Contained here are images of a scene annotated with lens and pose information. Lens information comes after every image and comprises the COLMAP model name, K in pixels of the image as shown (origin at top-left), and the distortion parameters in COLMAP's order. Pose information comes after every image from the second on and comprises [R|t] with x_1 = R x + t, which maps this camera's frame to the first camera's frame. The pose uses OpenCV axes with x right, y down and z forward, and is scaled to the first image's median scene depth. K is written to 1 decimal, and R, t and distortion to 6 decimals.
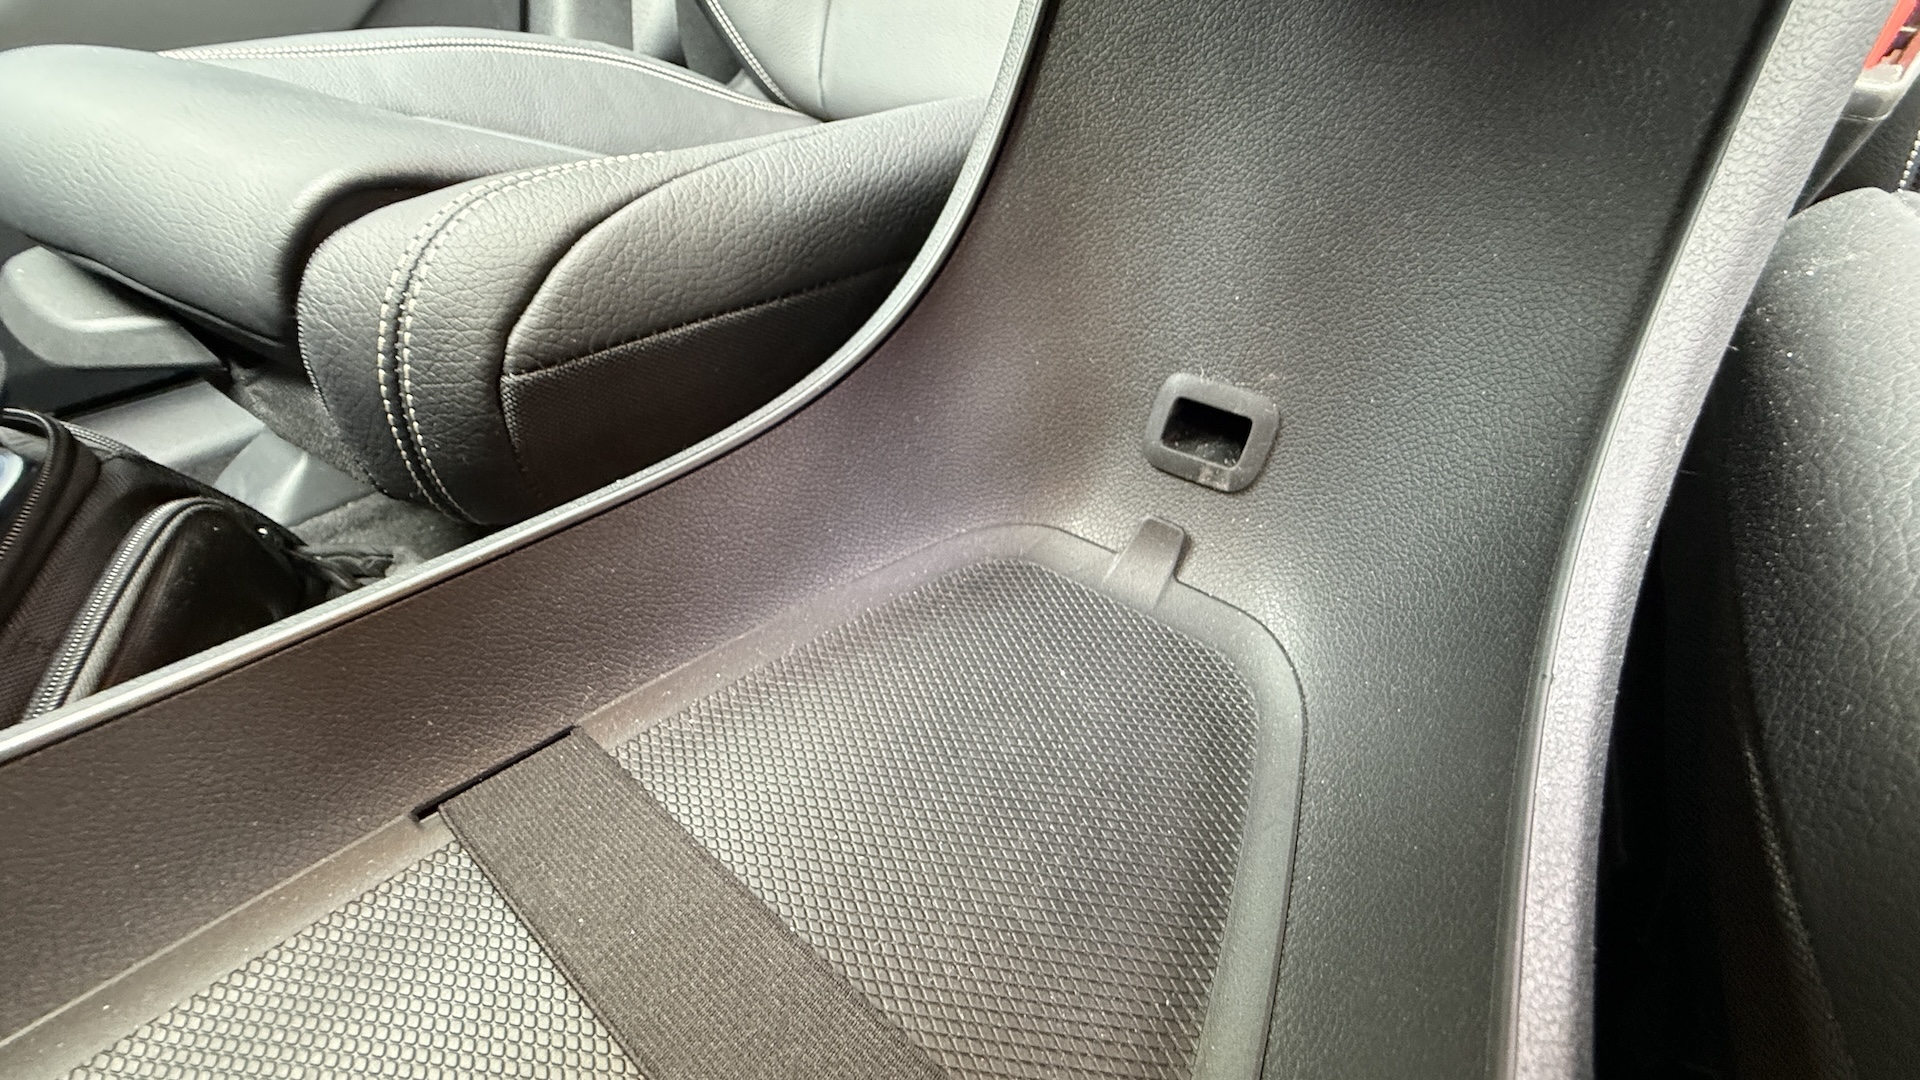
lens RADIAL K [[769.5, 0, 950.7], [0, 769.5, 547.2], [0, 0, 1]] dist [-0.001549, 0.000885]
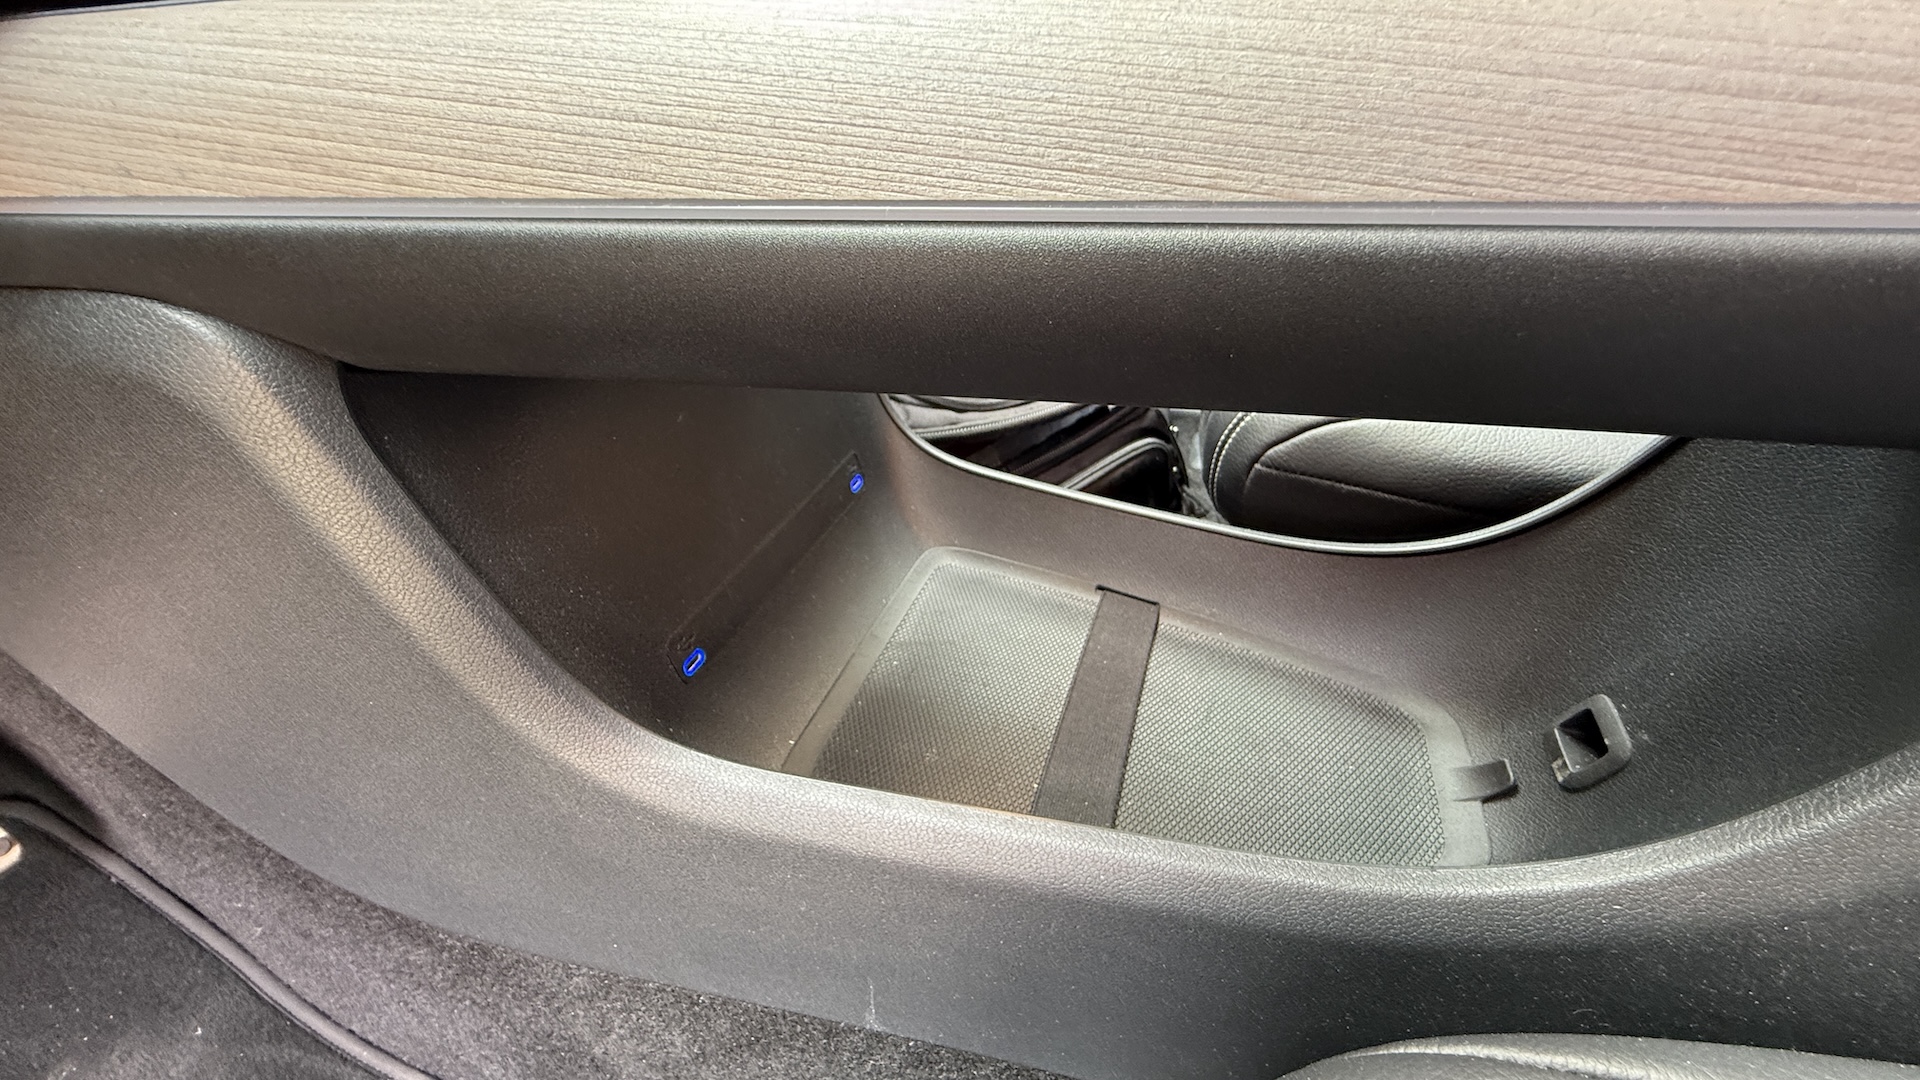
lens RADIAL K [[769.5, 0, 959.6], [0, 769.5, 537.2], [0, 0, 1]] dist [-0.001549, 0.000885]
pose [[0.323754, 0.521326, -0.789558, 0.841120], [-0.572512, 0.772332, 0.275196, -0.170128], [0.753268, 0.362936, 0.548511, -0.623853]]
